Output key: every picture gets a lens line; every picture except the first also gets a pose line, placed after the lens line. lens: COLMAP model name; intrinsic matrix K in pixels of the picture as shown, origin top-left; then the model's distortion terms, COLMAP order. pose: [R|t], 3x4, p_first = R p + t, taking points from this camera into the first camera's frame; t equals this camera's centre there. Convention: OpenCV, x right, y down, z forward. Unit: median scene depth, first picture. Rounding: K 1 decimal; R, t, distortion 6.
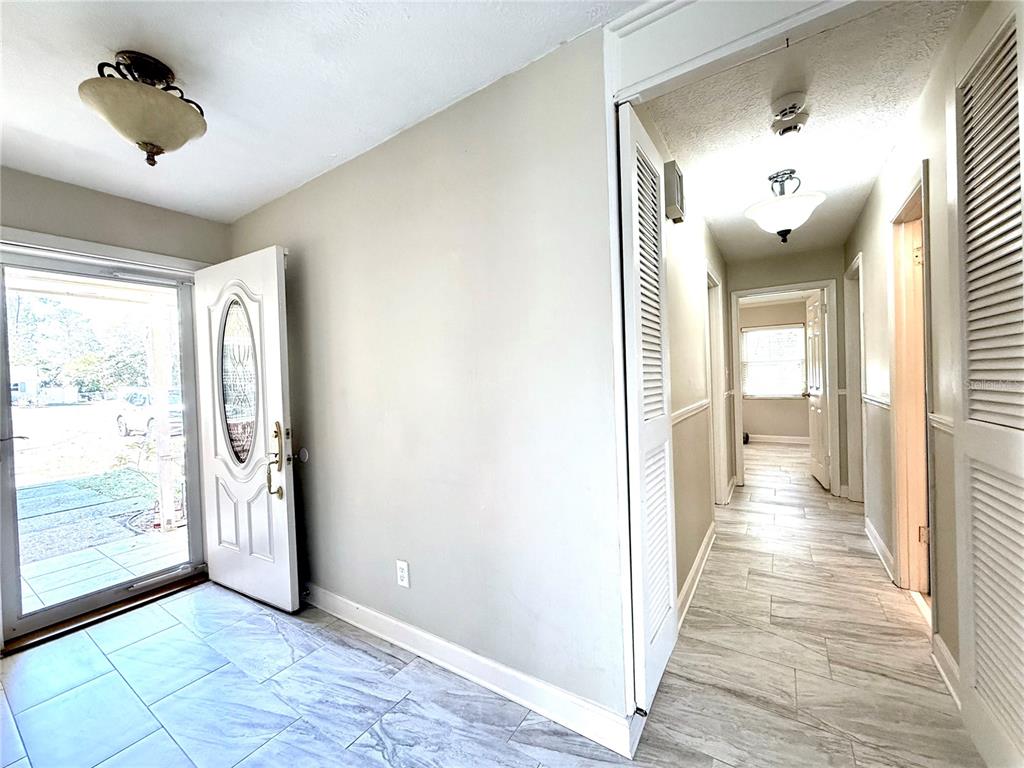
lens RADIAL K [[407.4, 0, 508.8], [0, 407.4, 381.8], [0, 0, 1]] dist [0.000264, 0.000257]
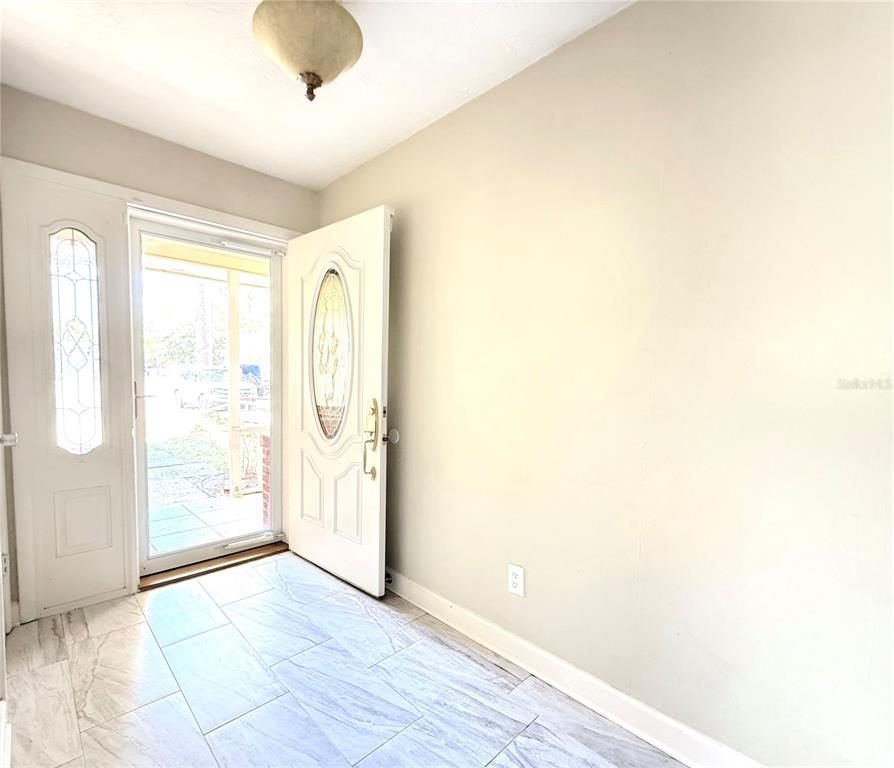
lens RADIAL K [[429.8, 0, 416.2], [0, 429.8, 404.8], [0, 0, 1]] dist [0.000472, 0.000241]
pose [[0.969375, 0.072296, -0.234702, -0.242844], [-0.057832, 0.996012, 0.067943, 0.040287], [0.238678, -0.052289, 0.969690, 0.063306]]
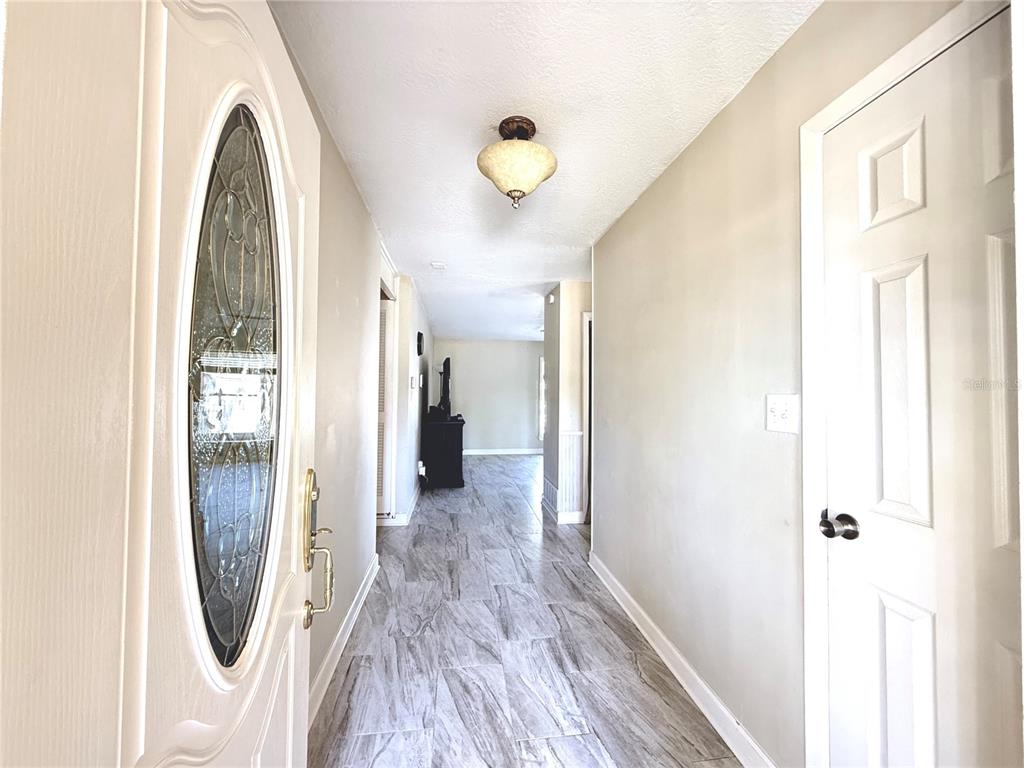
lens RADIAL K [[407.4, 0, 508.8], [0, 407.4, 381.8], [0, 0, 1]] dist [0.000264, 0.000257]
pose [[-0.656915, 0.049963, 0.752307, -1.120674], [0.024537, 0.998690, -0.044899, 0.020320], [-0.753565, -0.011035, -0.657281, 1.154827]]
